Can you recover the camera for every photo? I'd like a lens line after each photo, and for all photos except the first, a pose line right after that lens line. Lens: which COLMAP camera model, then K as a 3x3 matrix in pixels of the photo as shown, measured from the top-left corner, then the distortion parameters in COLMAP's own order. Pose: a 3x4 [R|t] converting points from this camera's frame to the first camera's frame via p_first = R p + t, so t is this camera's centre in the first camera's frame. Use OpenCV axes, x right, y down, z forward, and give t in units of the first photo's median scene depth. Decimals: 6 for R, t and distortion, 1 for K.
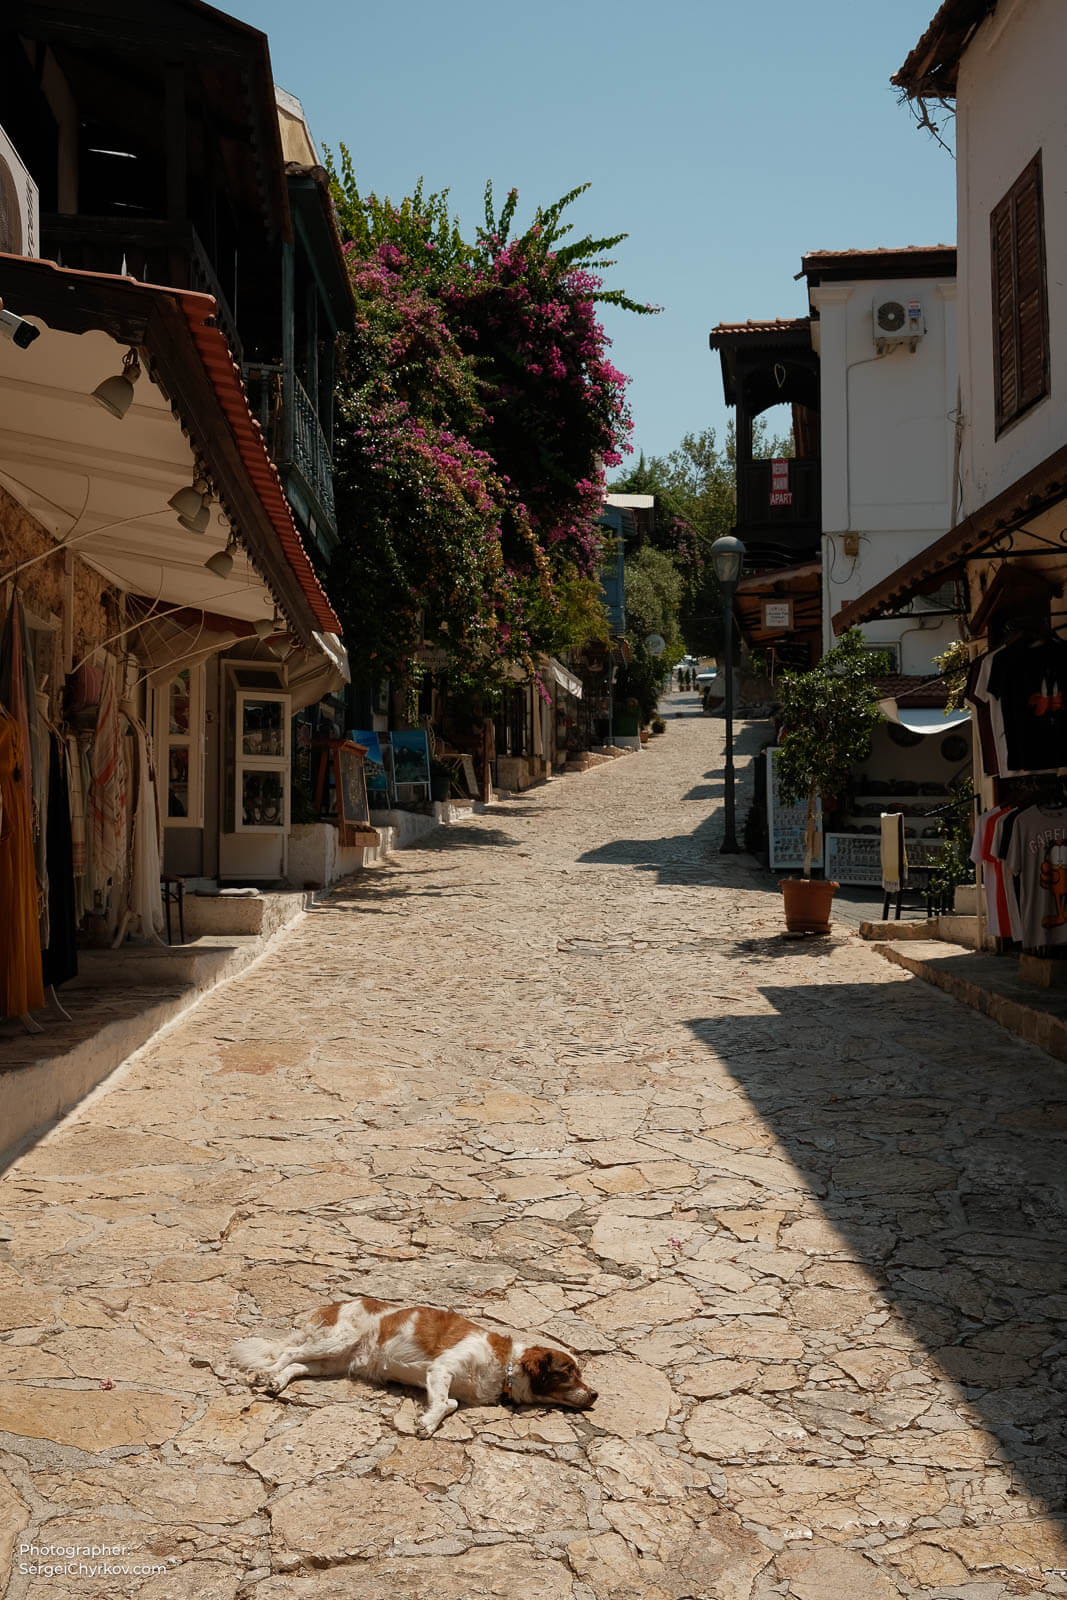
lens RADIAL K [[1632.6, 0, 533.5], [0, 1632.6, 800.0], [0, 0, 1]] dist [-0.056758, 0.151909]
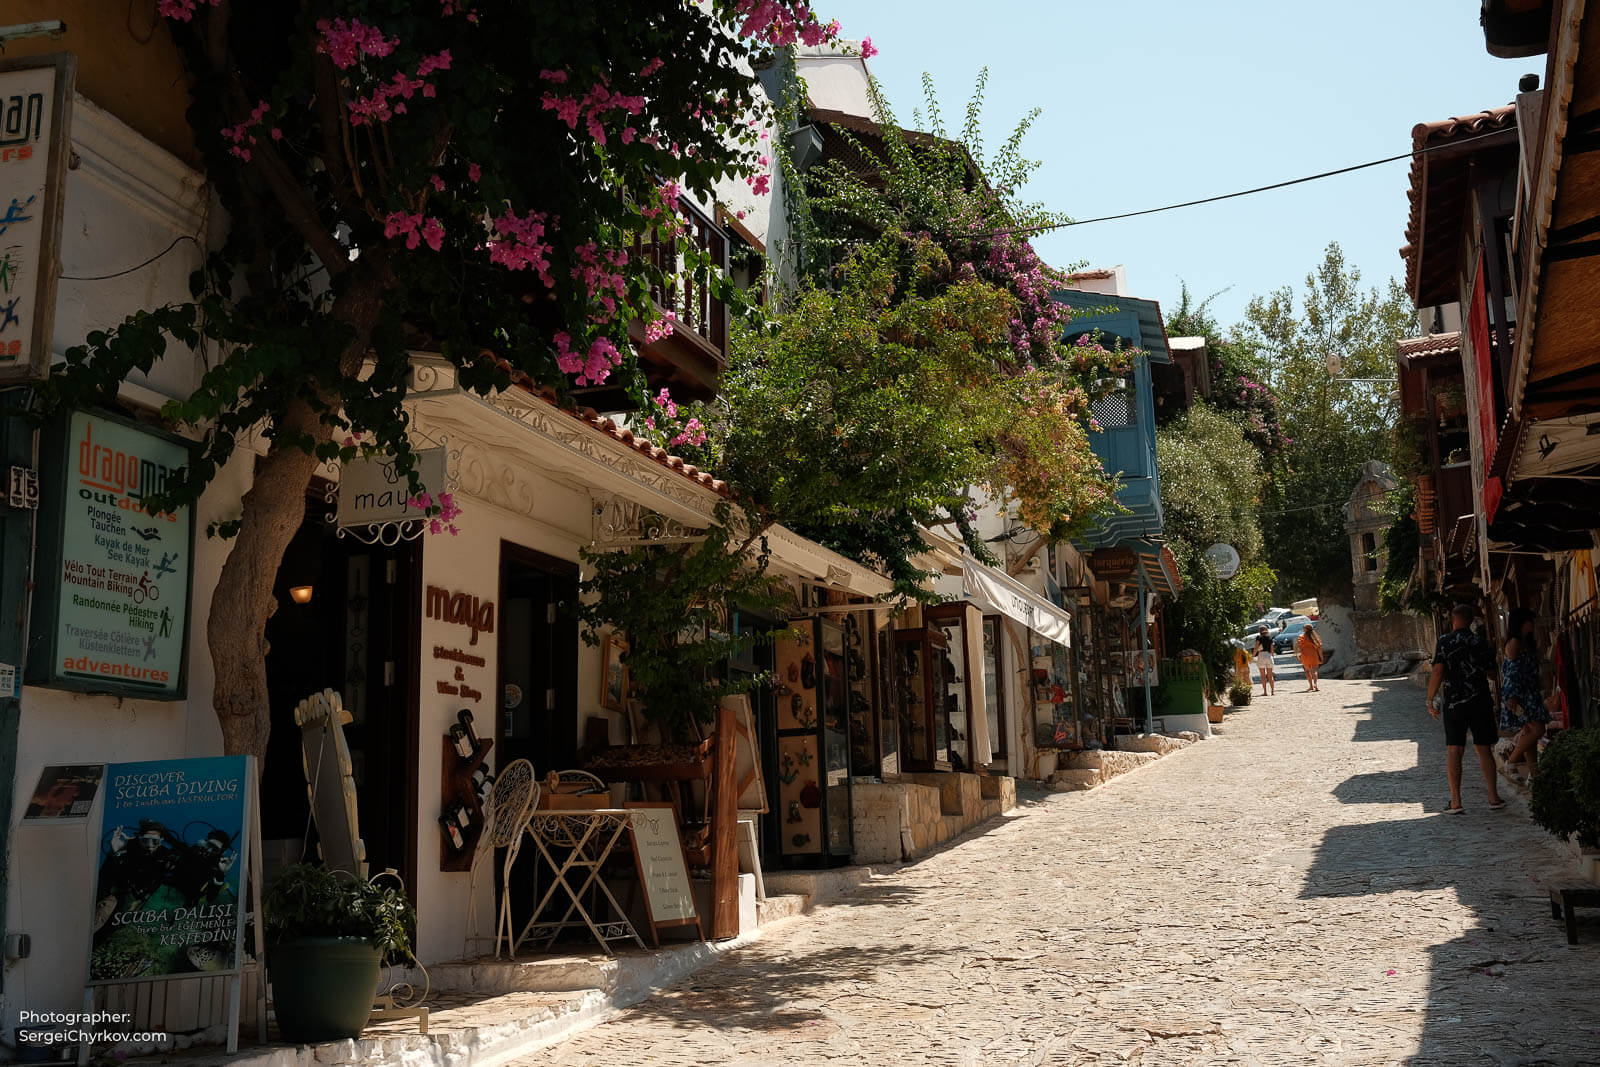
lens RADIAL K [[1632.6, 0, 800.0], [0, 1632.6, 533.5], [0, 0, 1]] dist [-0.056758, 0.151909]
pose [[0.980851, -0.062239, -0.184548, 0.033641], [0.033721, 0.987523, -0.153819, -0.017724], [0.191820, 0.144651, 0.970712, 0.391893]]
